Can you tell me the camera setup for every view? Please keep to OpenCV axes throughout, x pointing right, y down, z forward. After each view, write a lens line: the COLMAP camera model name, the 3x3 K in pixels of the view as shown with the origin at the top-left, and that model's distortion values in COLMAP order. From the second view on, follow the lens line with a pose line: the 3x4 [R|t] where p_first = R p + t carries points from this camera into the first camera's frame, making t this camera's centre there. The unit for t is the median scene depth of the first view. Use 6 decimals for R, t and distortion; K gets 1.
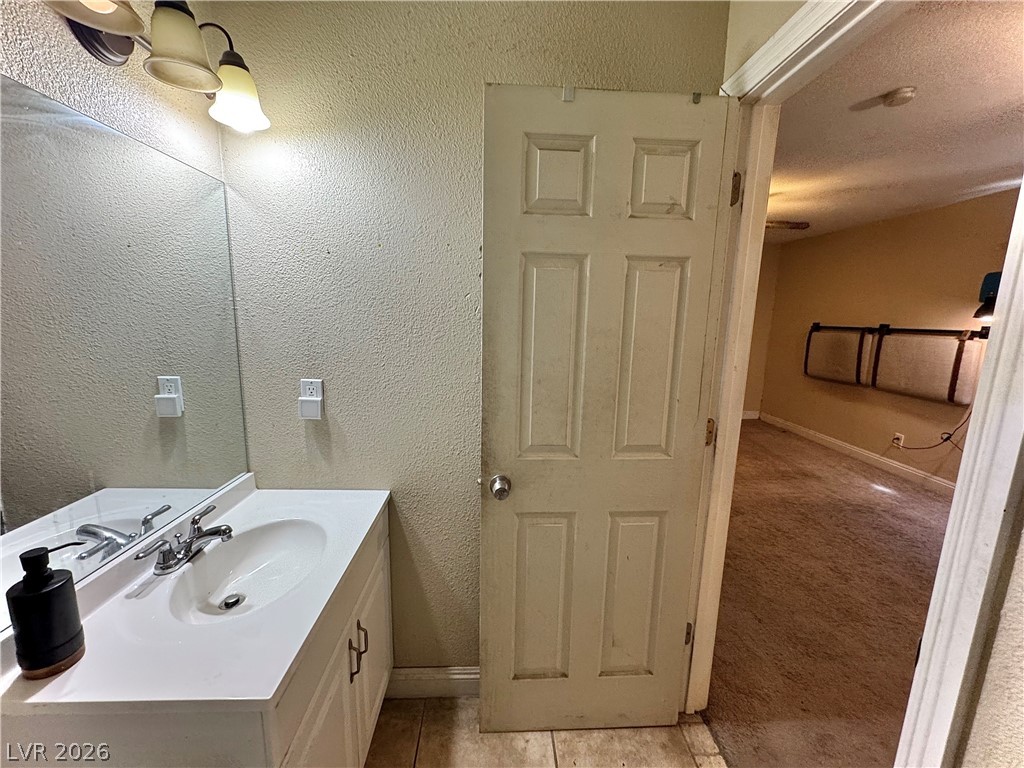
lens RADIAL K [[407.3, 0, 512.0], [0, 407.3, 384.0], [0, 0, 1]] dist [-0.002550, -0.000527]
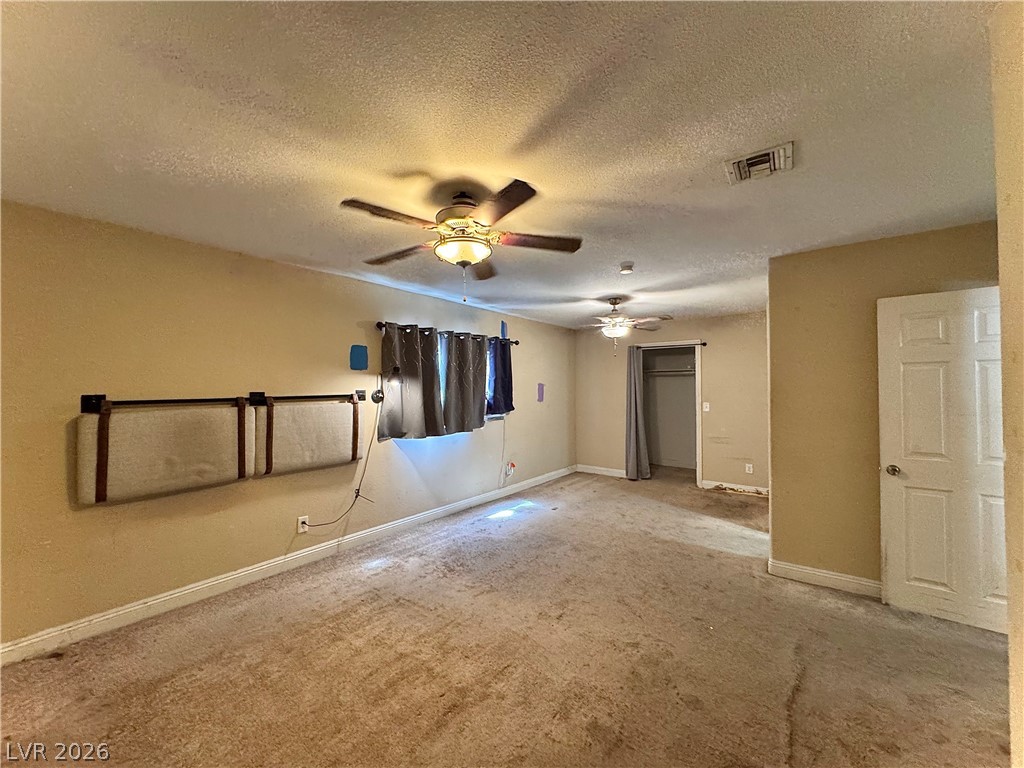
lens RADIAL K [[407.3, 0, 512.0], [0, 407.3, 384.0], [0, 0, 1]] dist [-0.002550, -0.000527]
pose [[-0.766265, -0.009667, 0.642452, 0.066680], [0.101608, 0.985482, 0.136018, -0.233336], [-0.634440, 0.169504, -0.754158, 1.363935]]
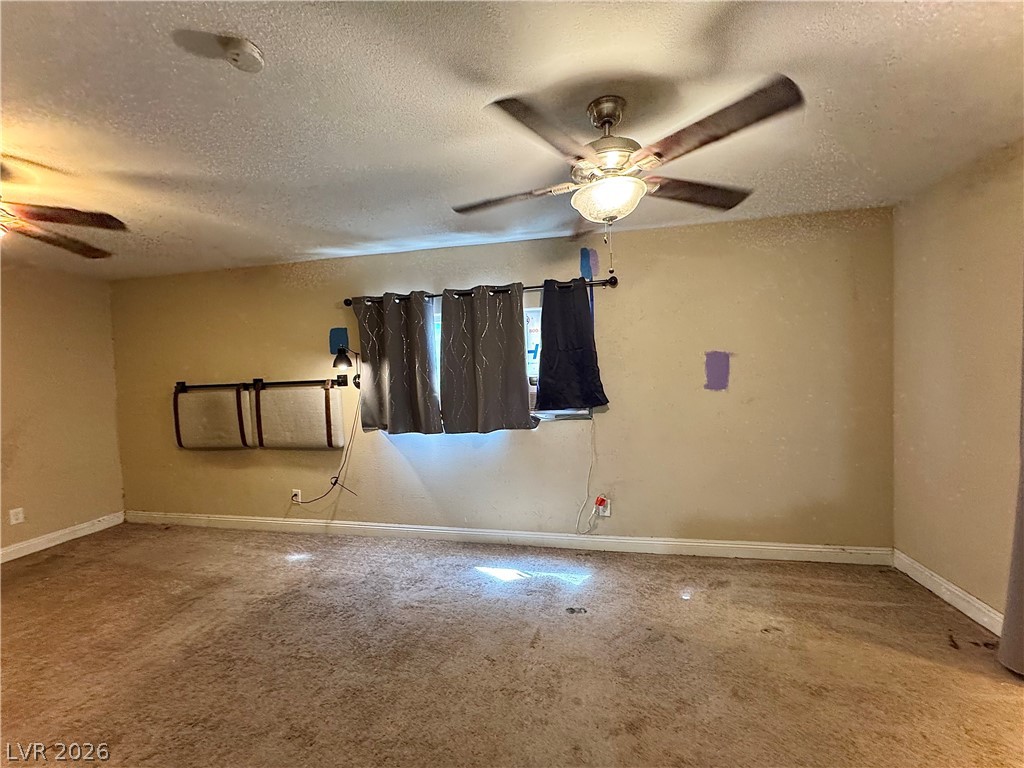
lens RADIAL K [[409.6, 0, 512.2], [0, 409.6, 381.3], [0, 0, 1]] dist [-0.002743, 0.000893]
pose [[0.242966, -0.059785, 0.968191, 0.163692], [0.205537, 0.978609, 0.008849, -0.031994], [-0.948010, 0.196849, 0.250056, 0.231623]]
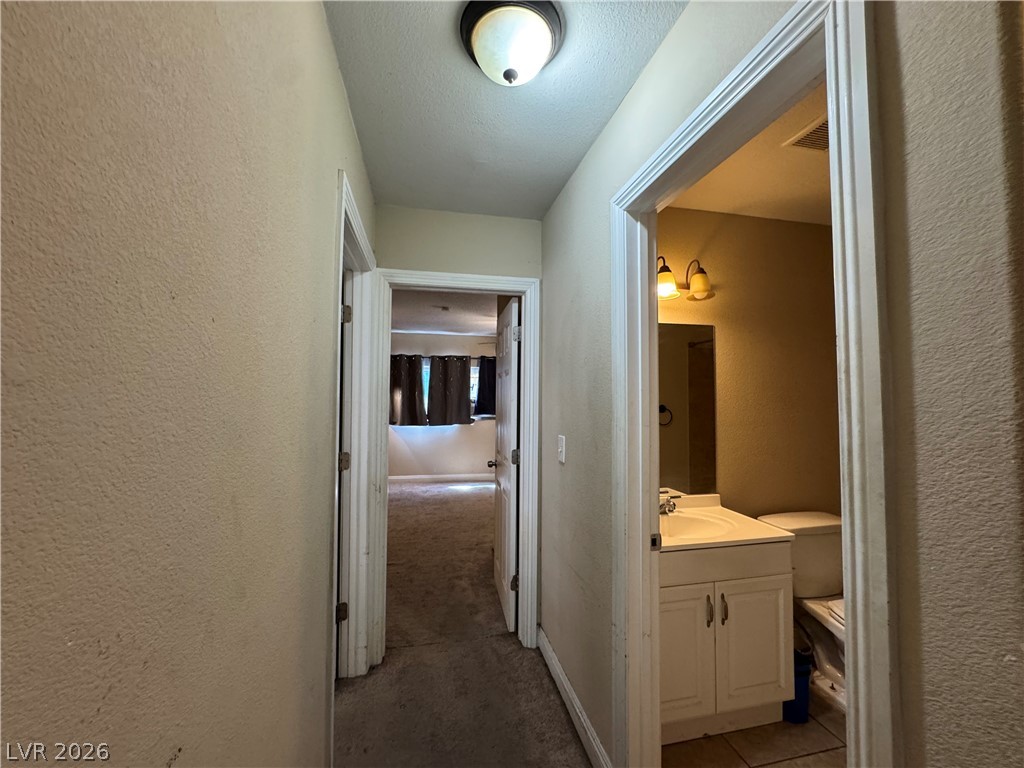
lens RADIAL K [[407.3, 0, 512.0], [0, 407.3, 384.0], [0, 0, 1]] dist [-0.002550, -0.000527]
pose [[-0.161825, 0.010916, 0.986759, -0.823028], [0.160470, 0.986921, 0.015399, -0.092093], [-0.973685, 0.160837, -0.161460, 0.515155]]
